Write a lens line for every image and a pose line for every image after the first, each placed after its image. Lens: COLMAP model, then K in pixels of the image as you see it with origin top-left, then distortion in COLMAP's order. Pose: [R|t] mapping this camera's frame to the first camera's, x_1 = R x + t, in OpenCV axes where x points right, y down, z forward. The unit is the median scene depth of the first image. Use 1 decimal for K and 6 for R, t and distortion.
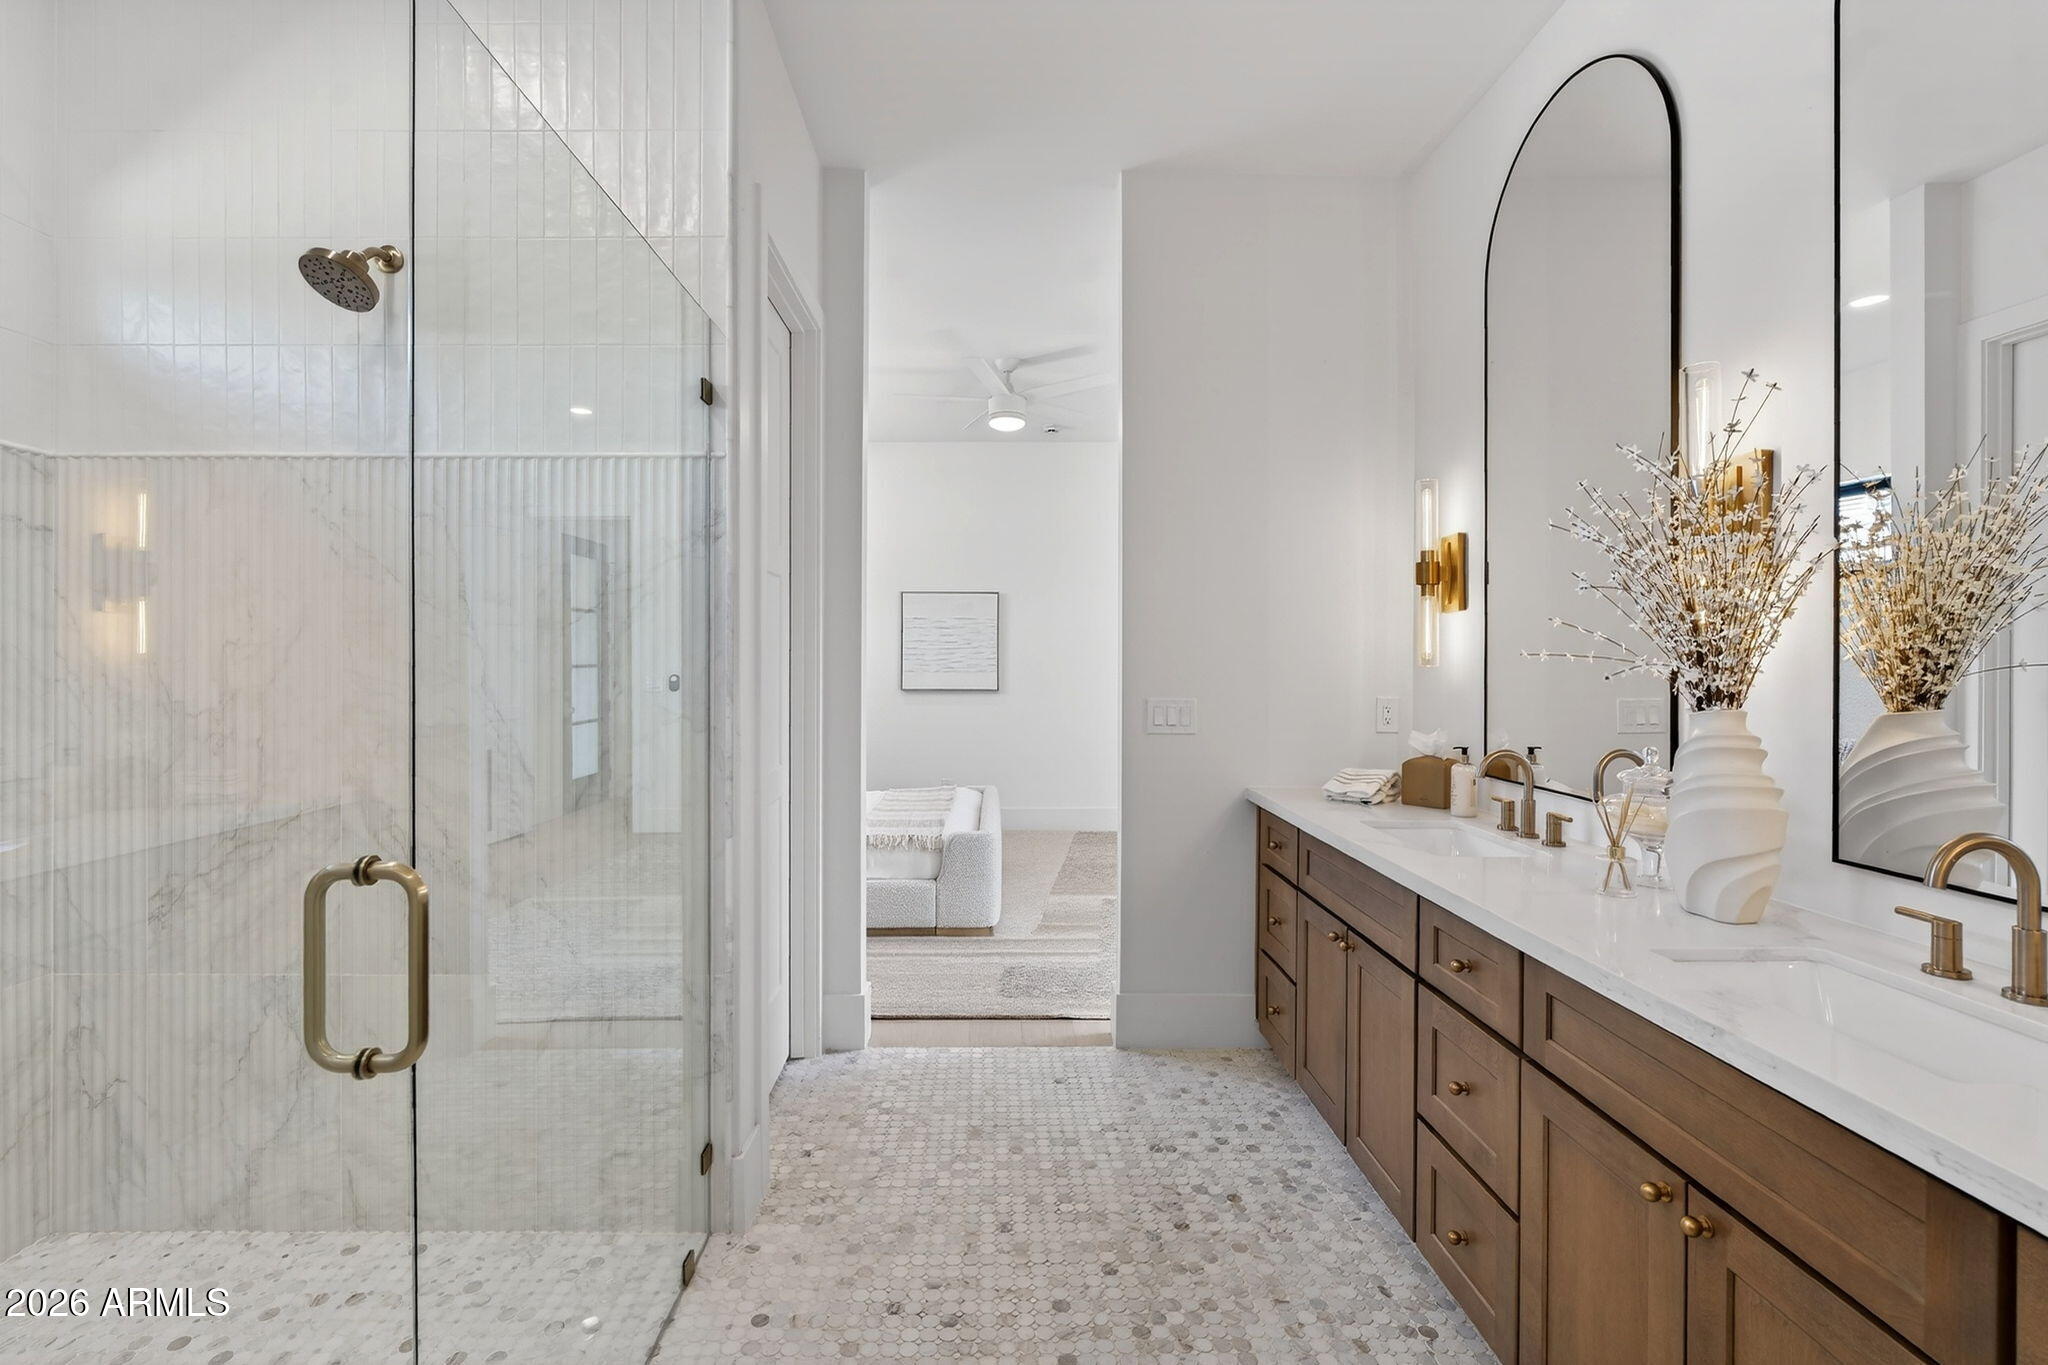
lens RADIAL K [[946.1, 0, 1024.0], [0, 946.1, 682.5], [0, 0, 1]] dist [-0.000318, 0.000176]
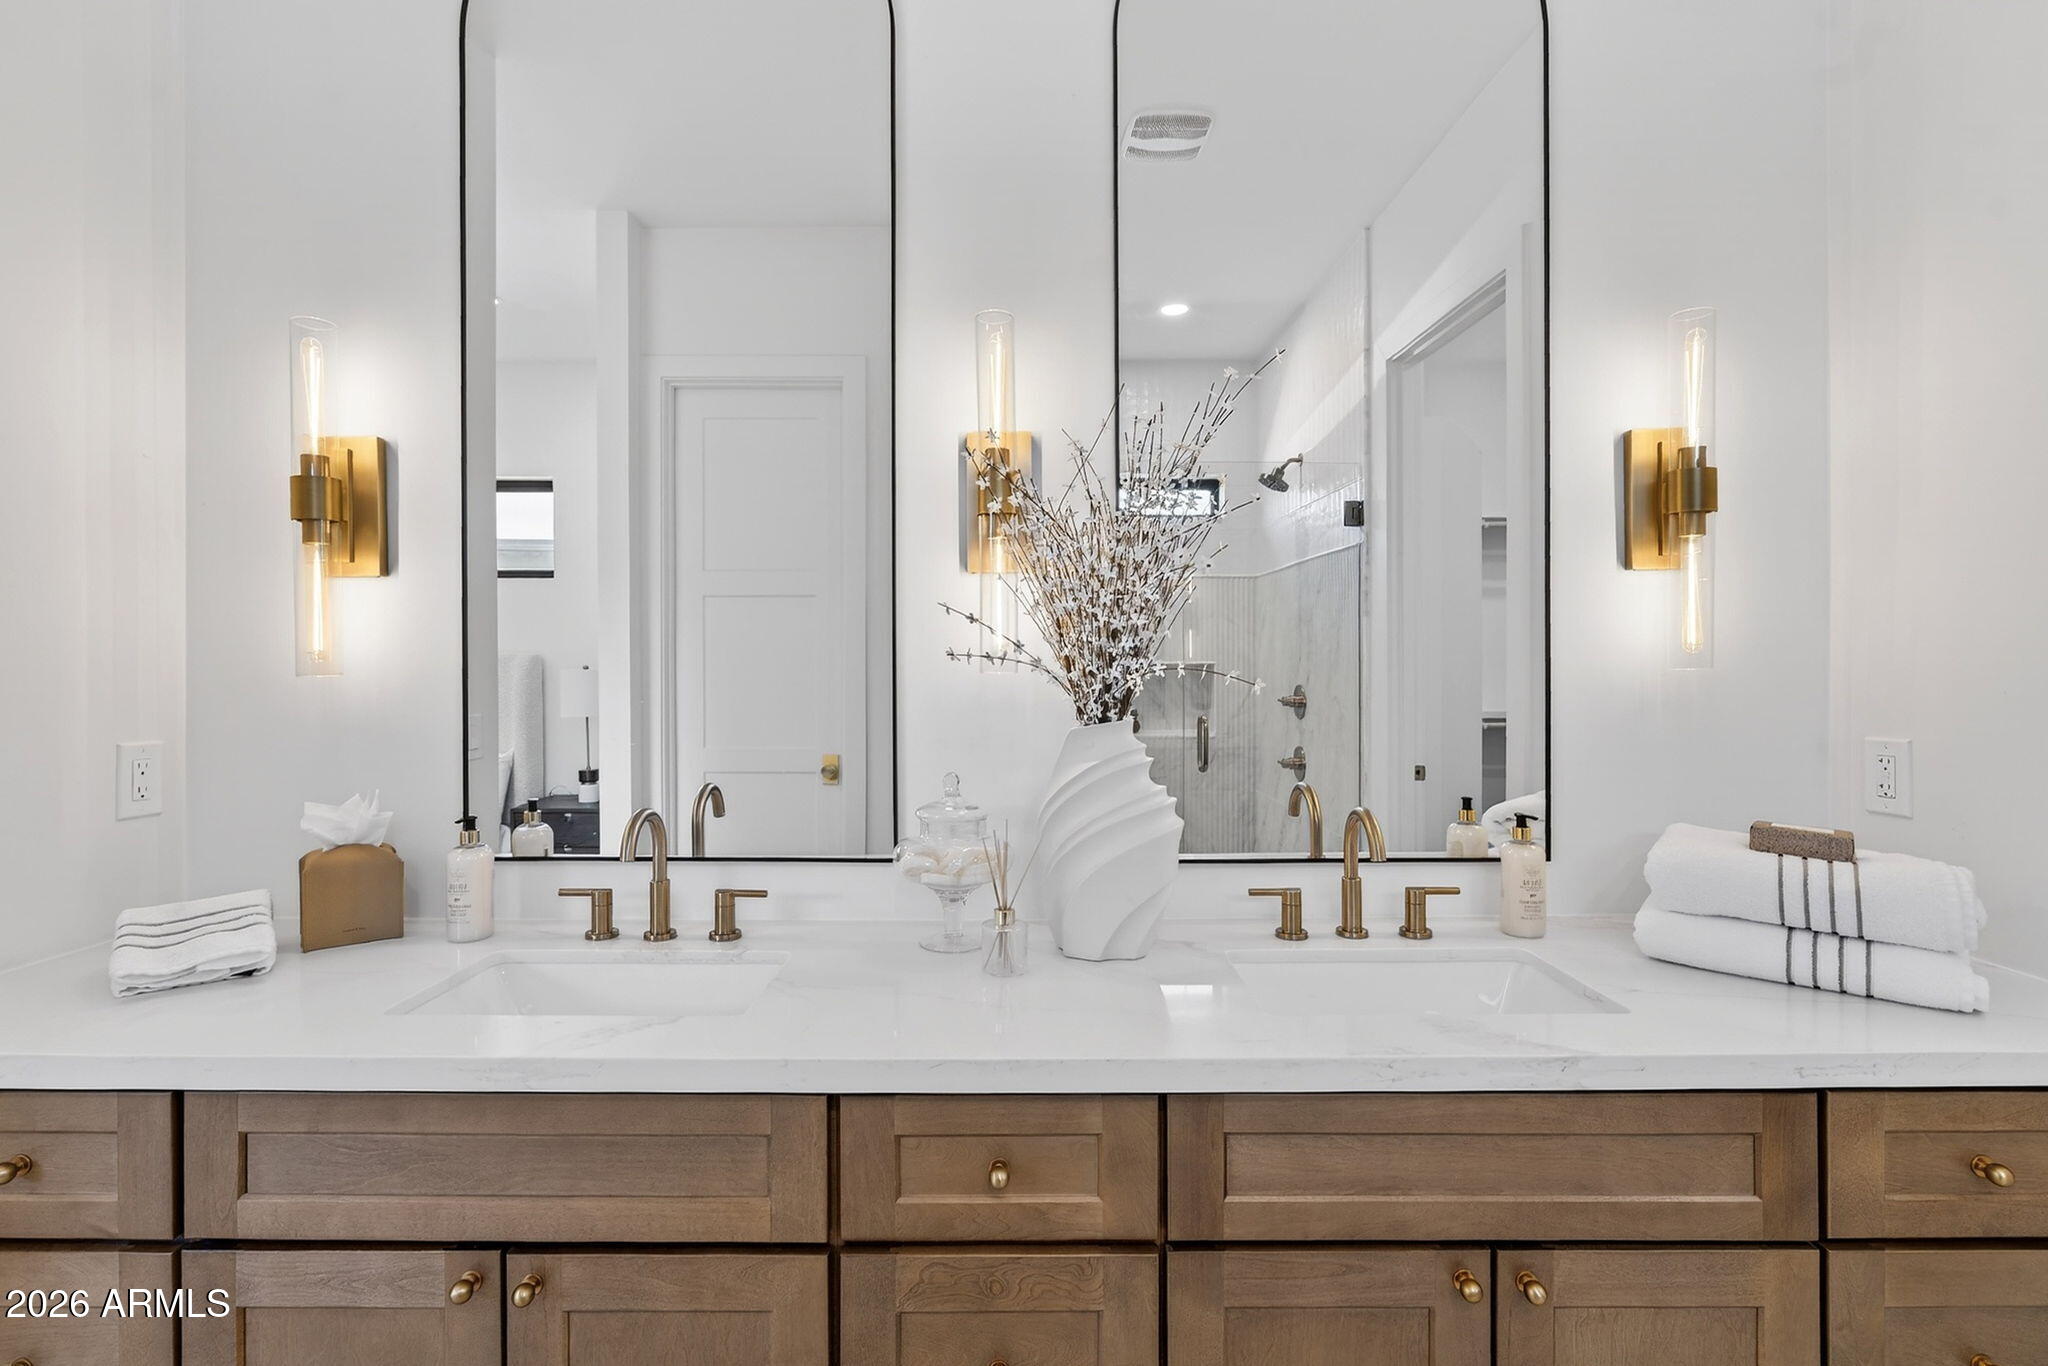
lens RADIAL K [[833.2, 0, 1022.2], [0, 833.2, 693.9], [0, 0, 1]] dist [-0.103306, 0.028175]
pose [[-0.020759, -0.036485, 0.999119, -0.016486], [0.015062, 0.999209, 0.036802, -0.017003], [-0.999671, 0.015812, -0.020193, 0.615064]]
